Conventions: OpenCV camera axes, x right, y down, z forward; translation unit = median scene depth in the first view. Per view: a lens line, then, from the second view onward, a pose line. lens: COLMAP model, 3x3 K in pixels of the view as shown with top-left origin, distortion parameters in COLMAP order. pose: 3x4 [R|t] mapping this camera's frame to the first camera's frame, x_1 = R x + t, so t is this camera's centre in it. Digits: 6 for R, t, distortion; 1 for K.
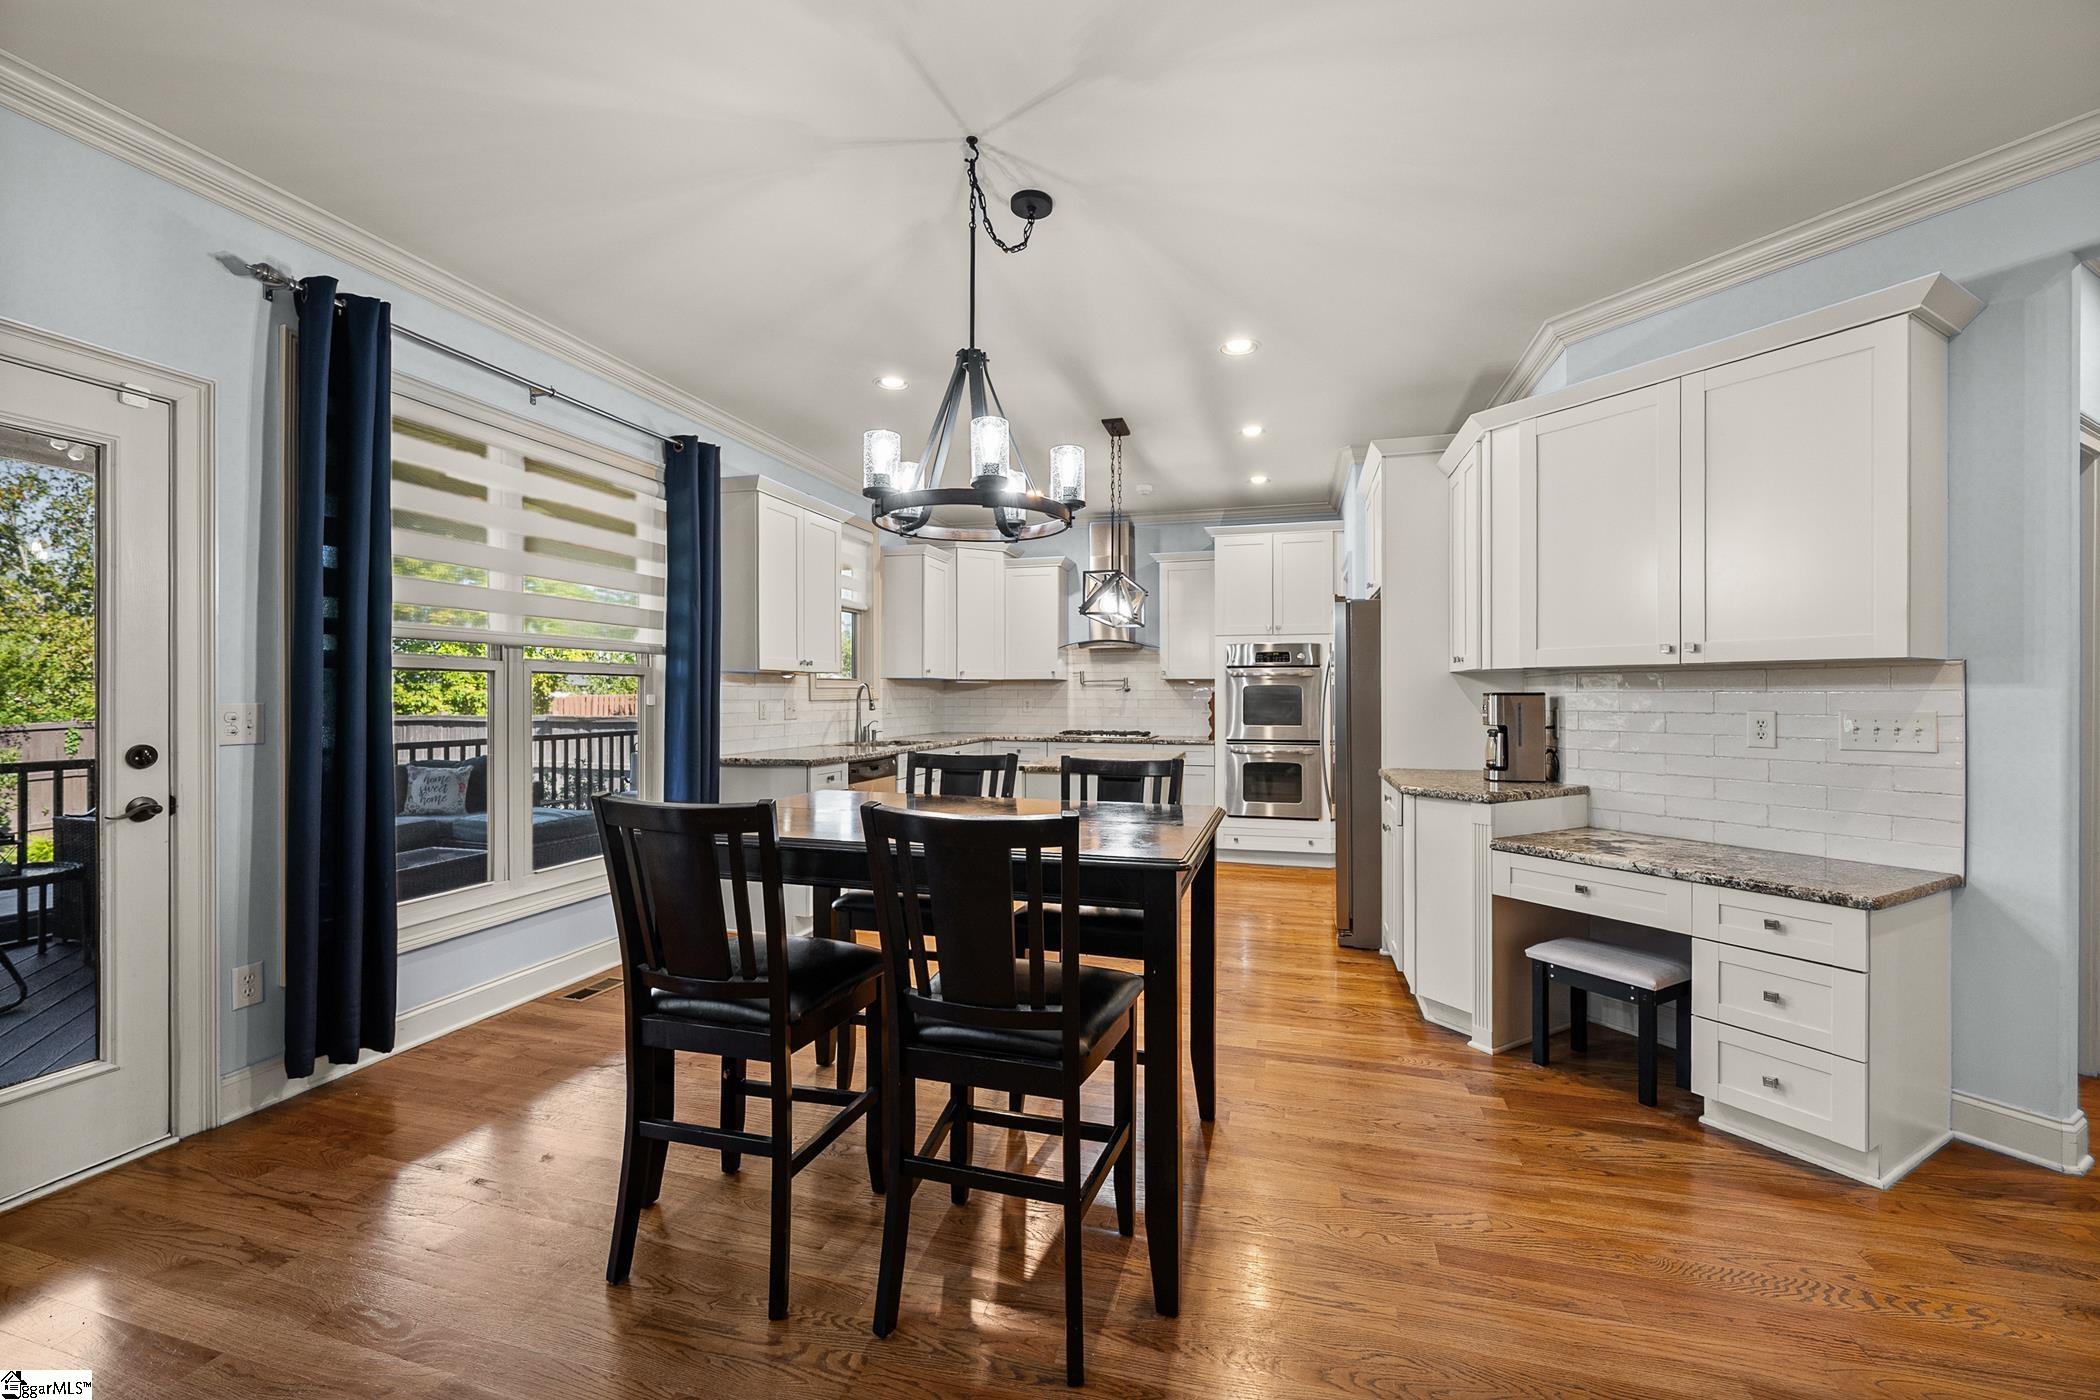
lens RADIAL K [[839.8, 0, 1051.3], [0, 839.8, 694.8], [0, 0, 1]] dist [0.000103, 0.000013]
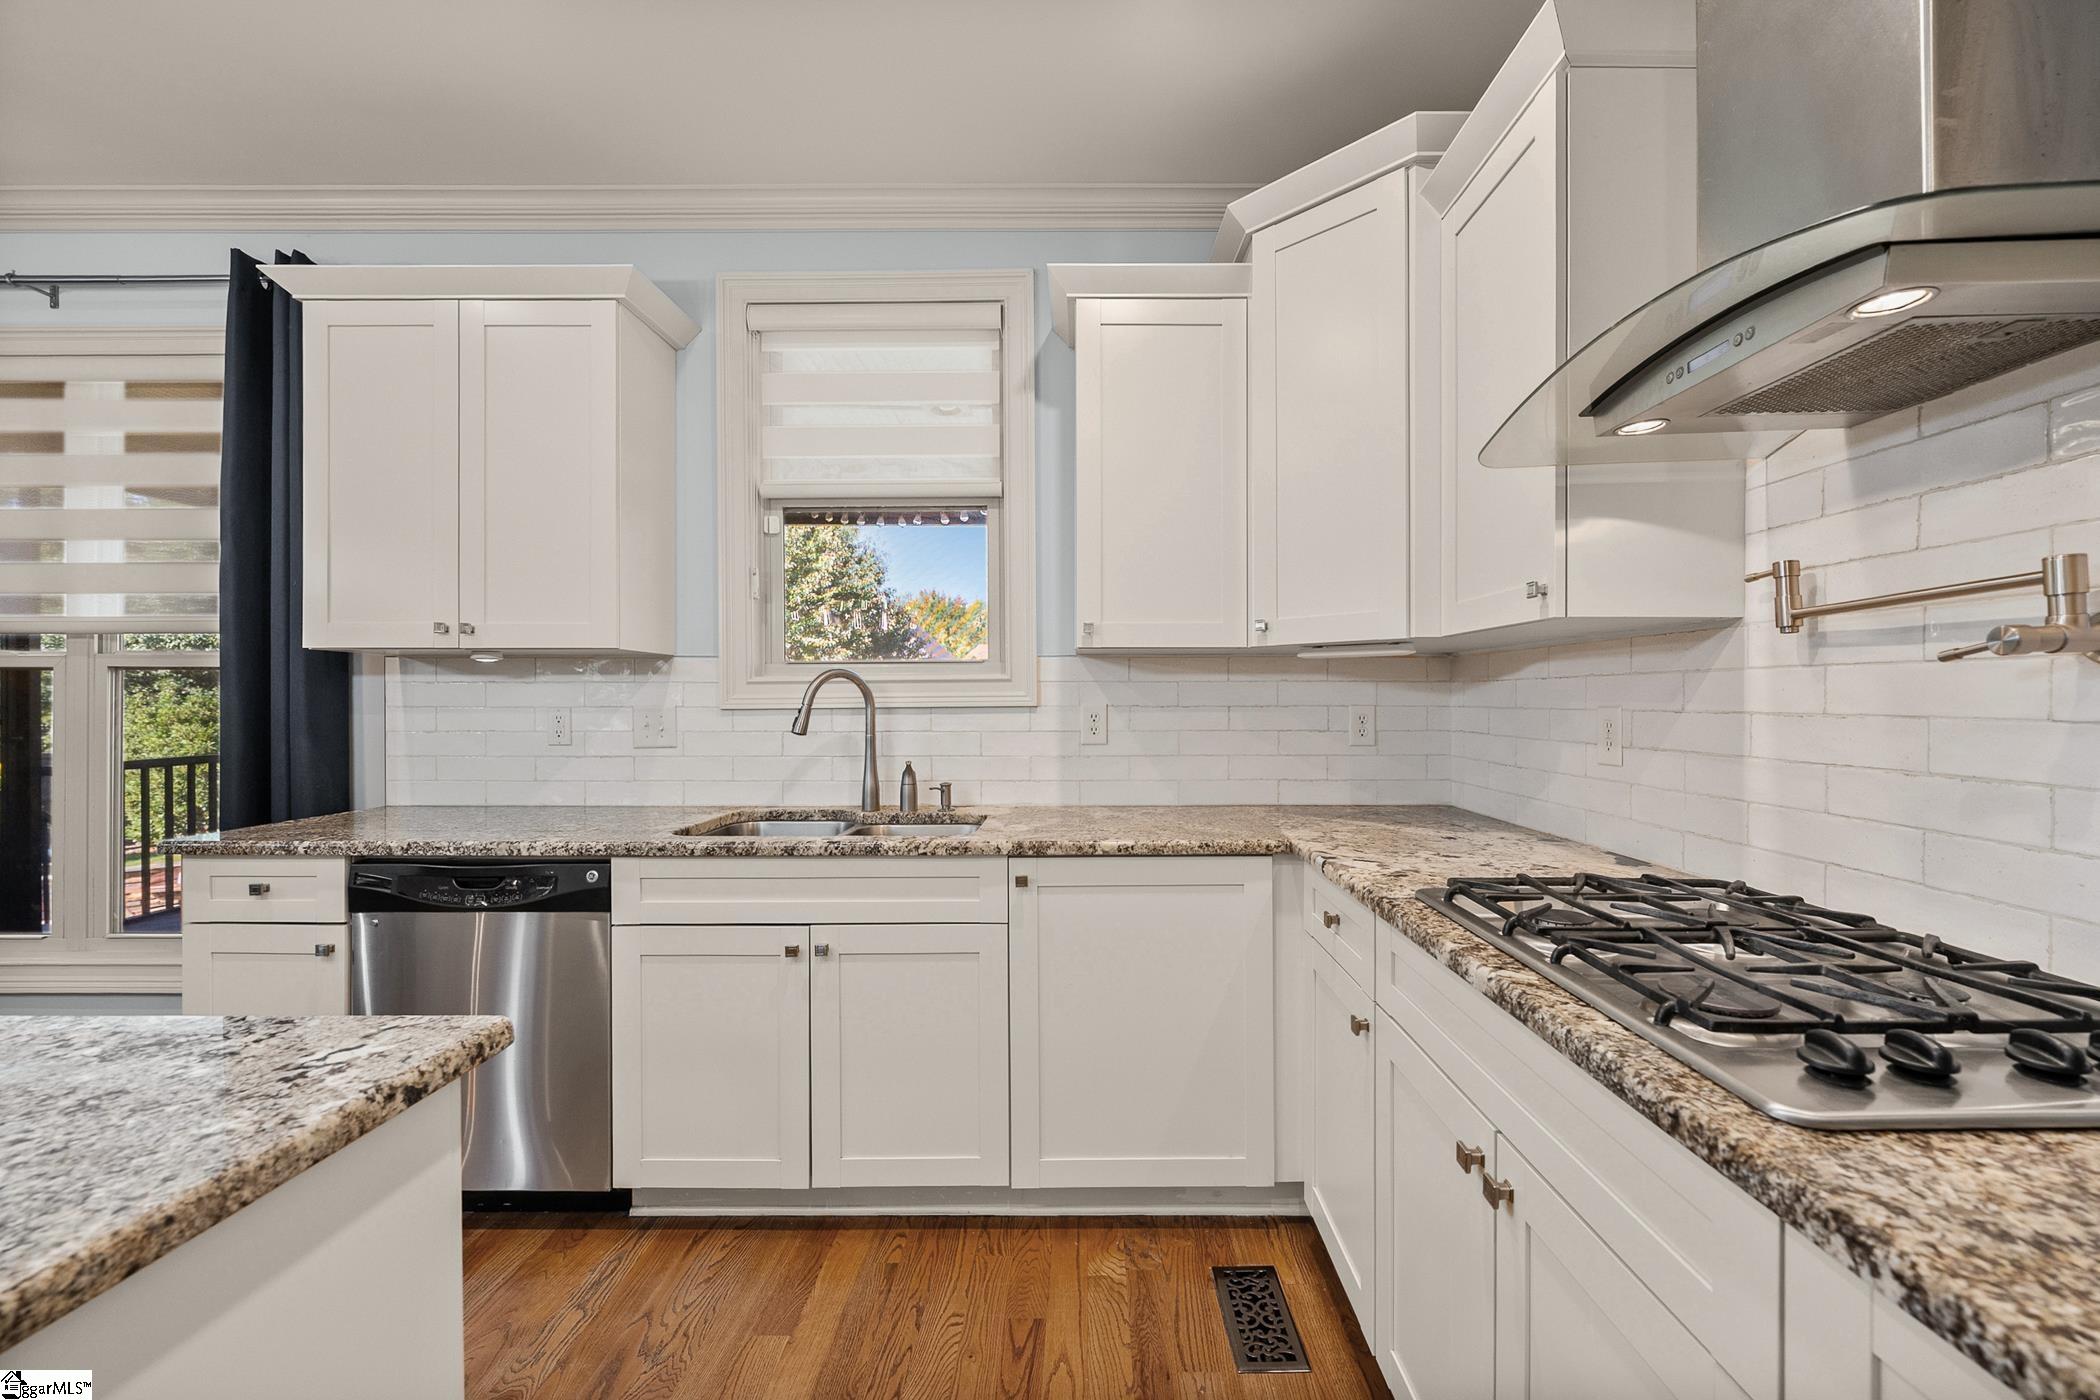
lens RADIAL K [[848.0, 0, 1125.1], [0, 848.0, 701.0], [0, 0, 1]] dist [-0.000062, 0.000131]
pose [[0.274785, -0.000927, -0.961505, 0.199025], [0.001152, 0.999999, -0.000635, 0.002412], [0.961505, -0.000934, 0.274786, 0.936076]]
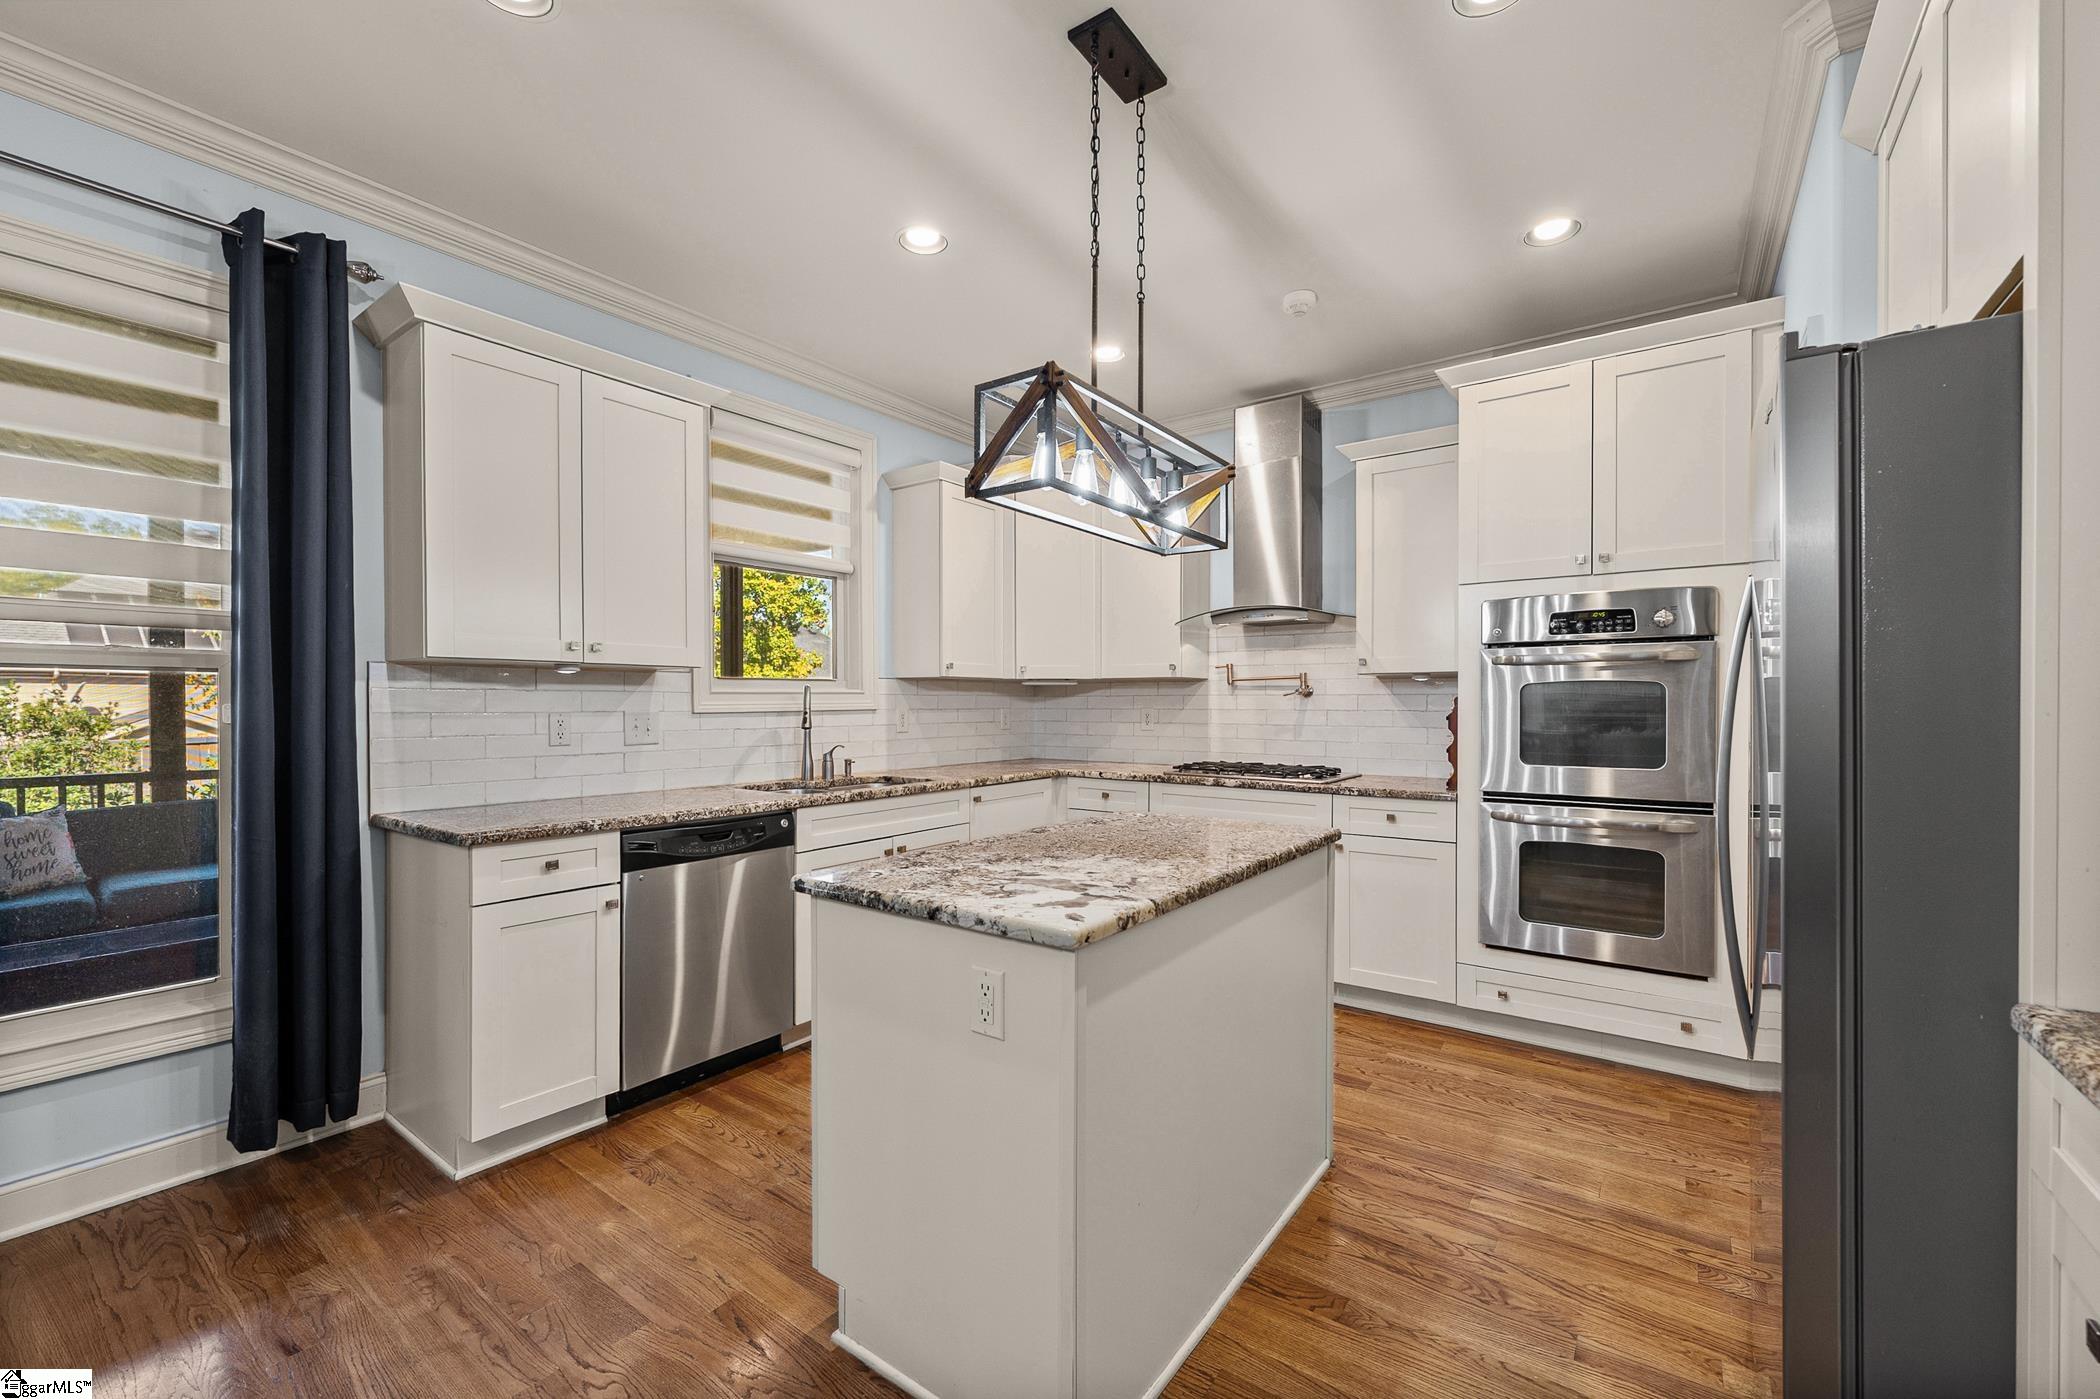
lens RADIAL K [[821.3, 0, 1032.5], [0, 821.3, 715.7], [0, 0, 1]] dist [-0.017033, -0.000063]
pose [[0.929975, 0.002486, -0.367615, 0.139700], [0.002489, 0.999912, 0.013060, 0.001509], [0.367615, -0.013061, 0.929886, 0.459683]]
